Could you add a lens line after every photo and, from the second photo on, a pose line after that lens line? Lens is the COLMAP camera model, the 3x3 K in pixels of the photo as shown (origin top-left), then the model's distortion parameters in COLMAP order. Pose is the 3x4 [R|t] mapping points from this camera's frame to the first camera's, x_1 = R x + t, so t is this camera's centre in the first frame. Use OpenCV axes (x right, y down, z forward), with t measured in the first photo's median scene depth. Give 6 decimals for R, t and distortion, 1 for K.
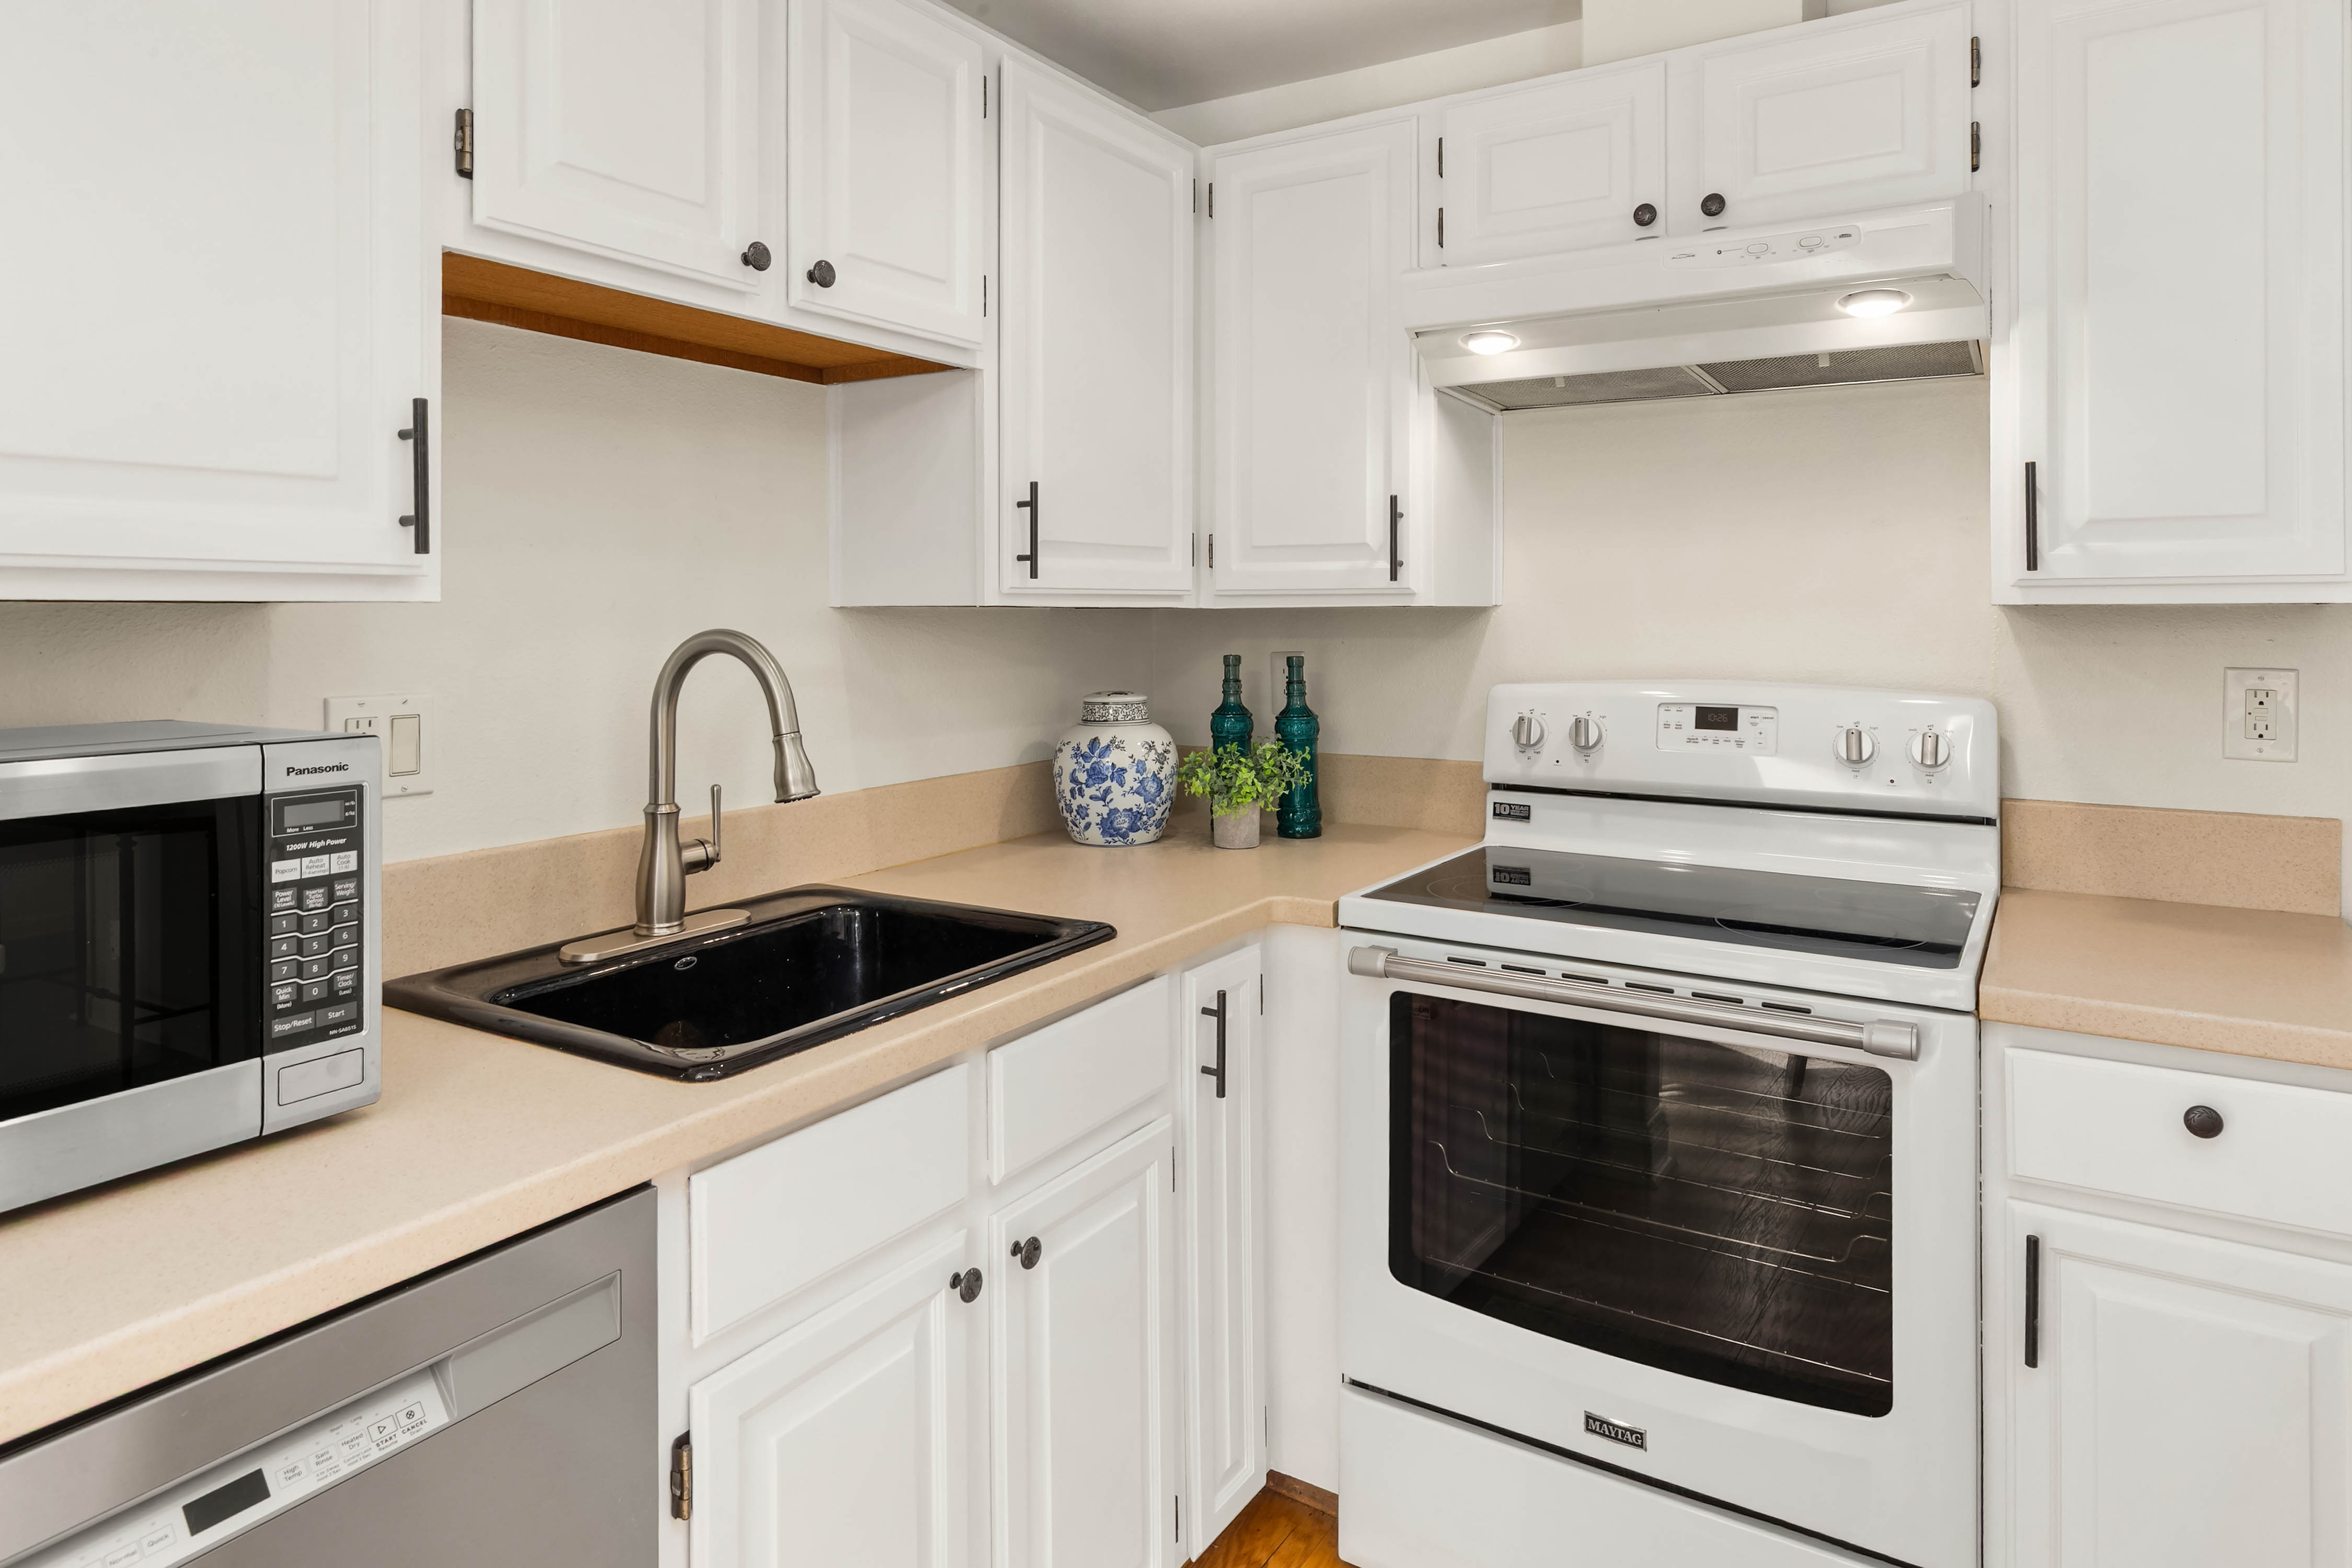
lens RADIAL K [[1383.2, 0, 1189.7], [0, 1383.2, 608.0], [0, 0, 1]] dist [0.004168, 0.000751]
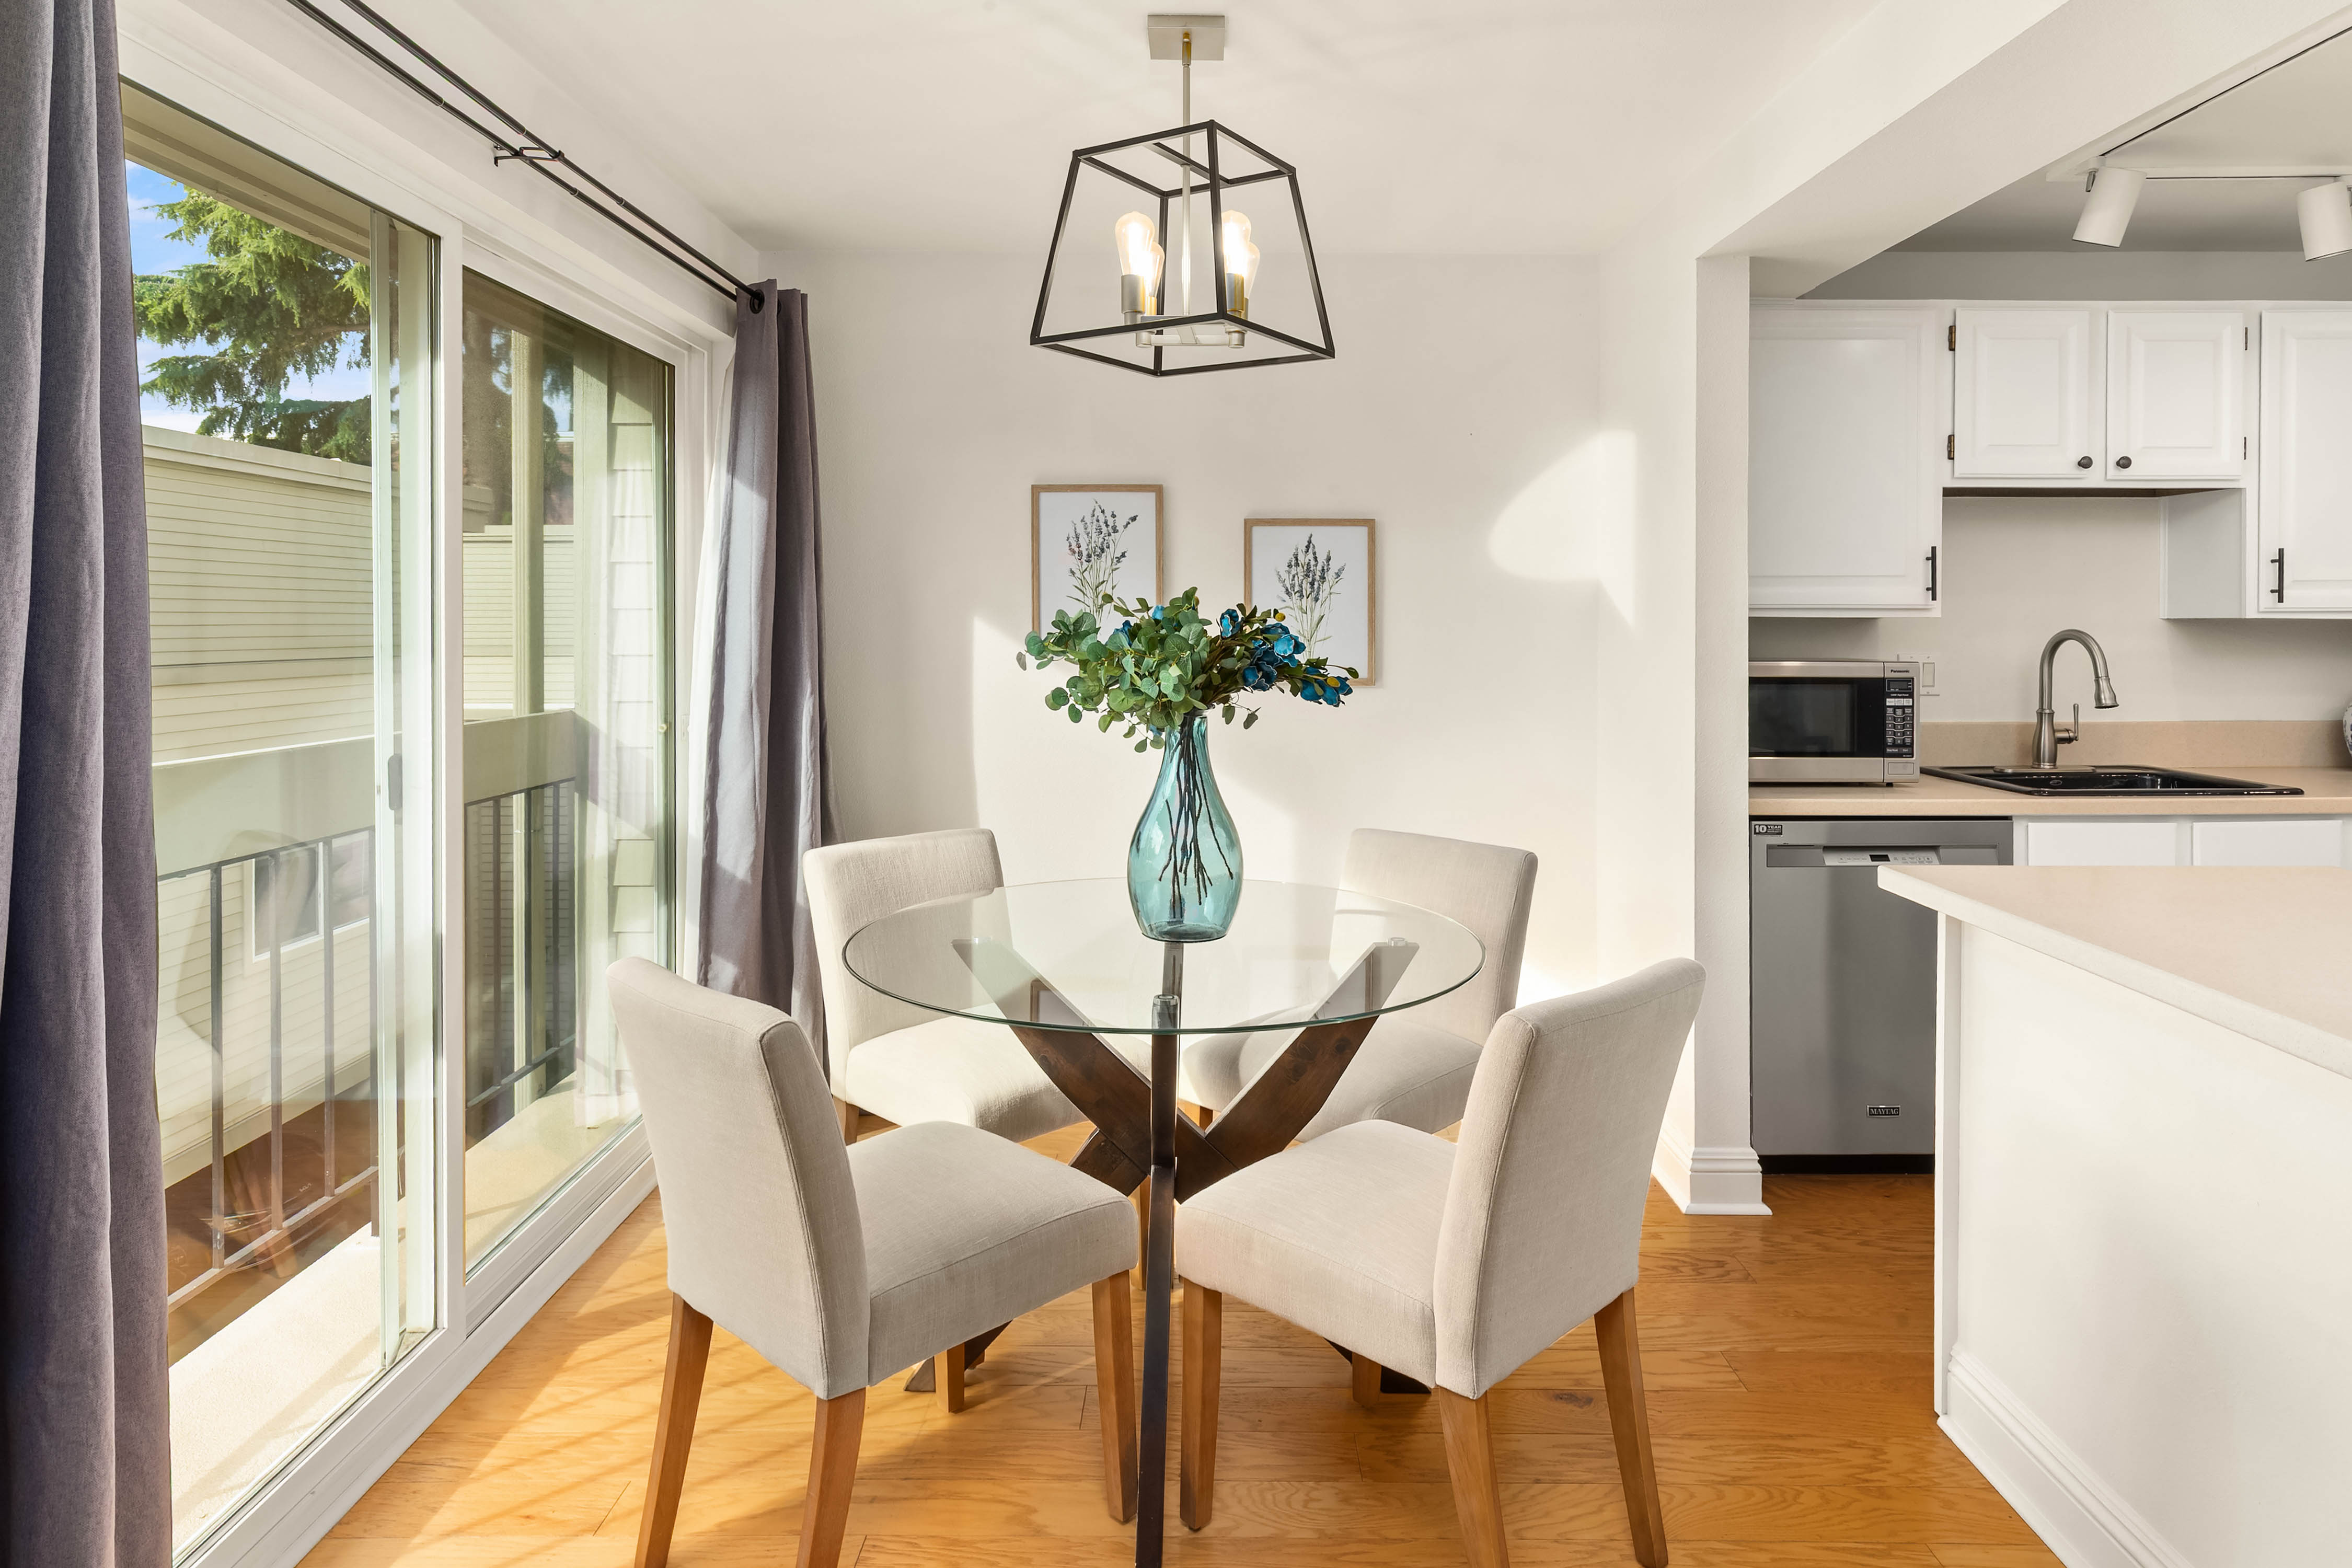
lens RADIAL K [[1371.2, 0, 1172.4], [0, 1371.2, 629.2], [0, 0, 1]] dist [0.001823, -0.000273]
pose [[0.521876, 0.007767, -0.852986, 0.675028], [0.000195, 0.999957, 0.009224, -0.004262], [0.853021, -0.004980, 0.521852, -1.179247]]
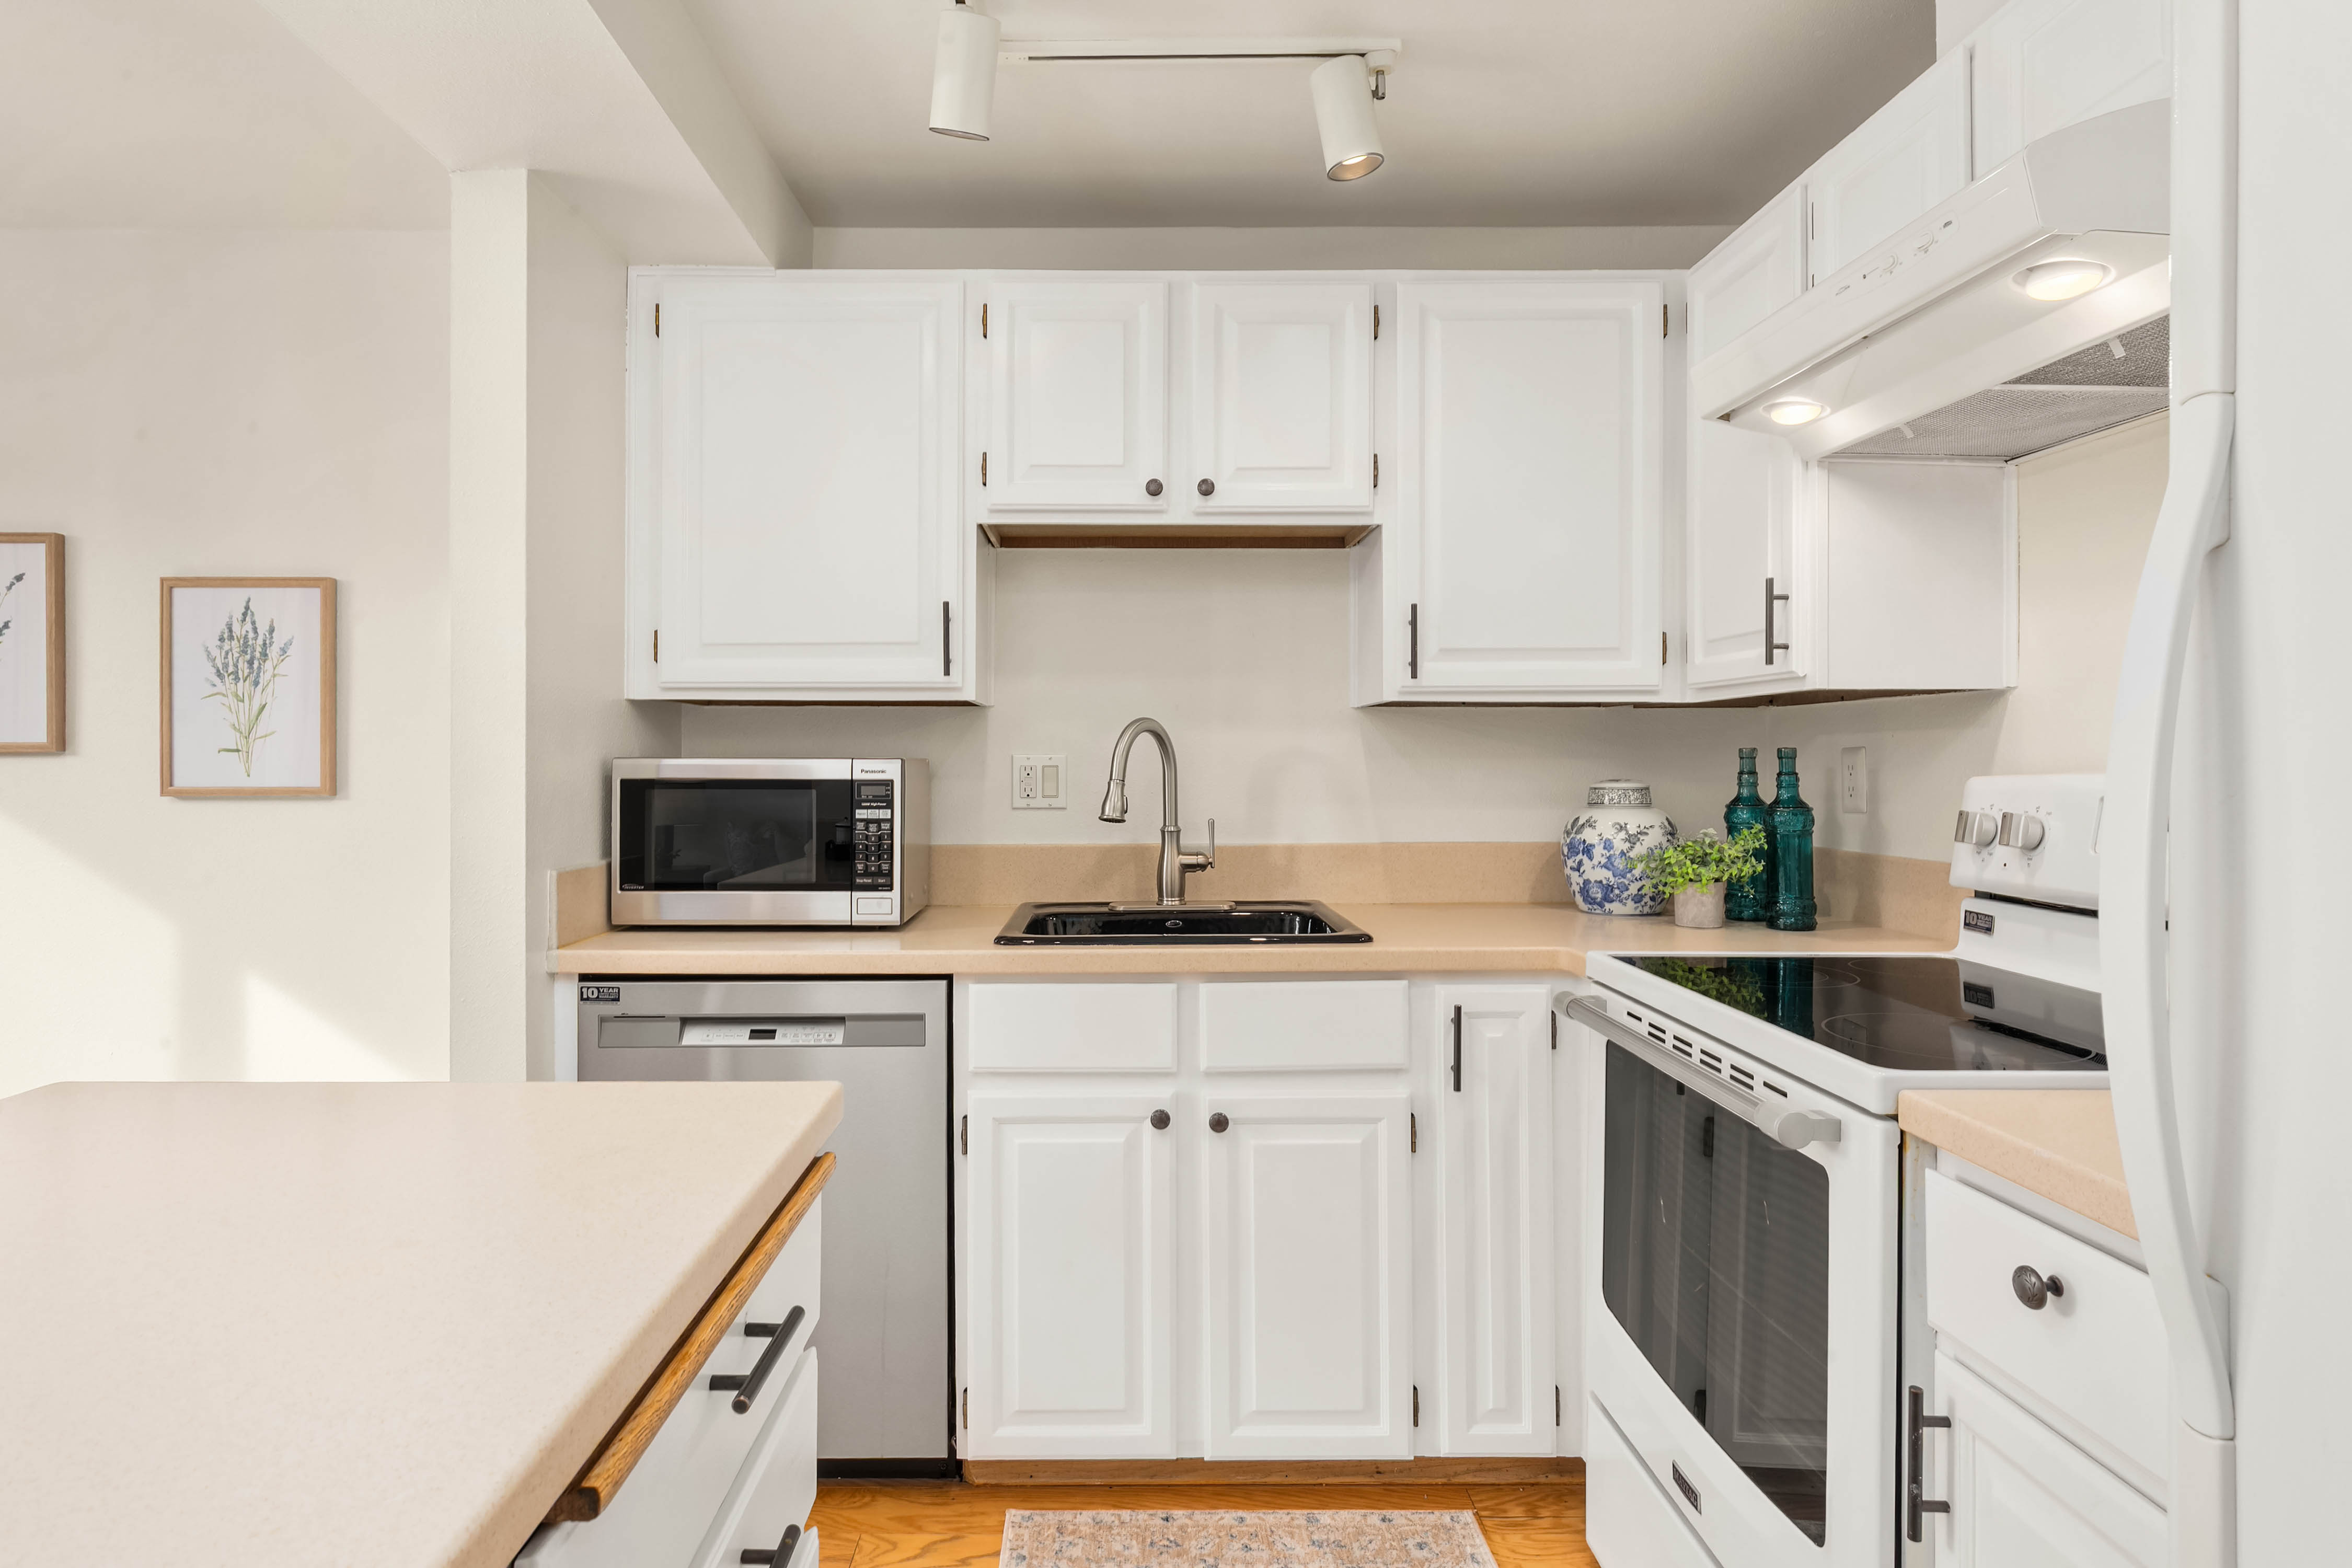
lens RADIAL K [[1288.6, 0, 1088.0], [0, 1288.6, 748.6], [0, 0, 1]] dist [0.006012, -0.000311]
pose [[0.514301, -0.003125, -0.857604, 0.796794], [0.000192, 0.999994, -0.003529, 0.050248], [0.857610, 0.001650, 0.514299, 0.123068]]
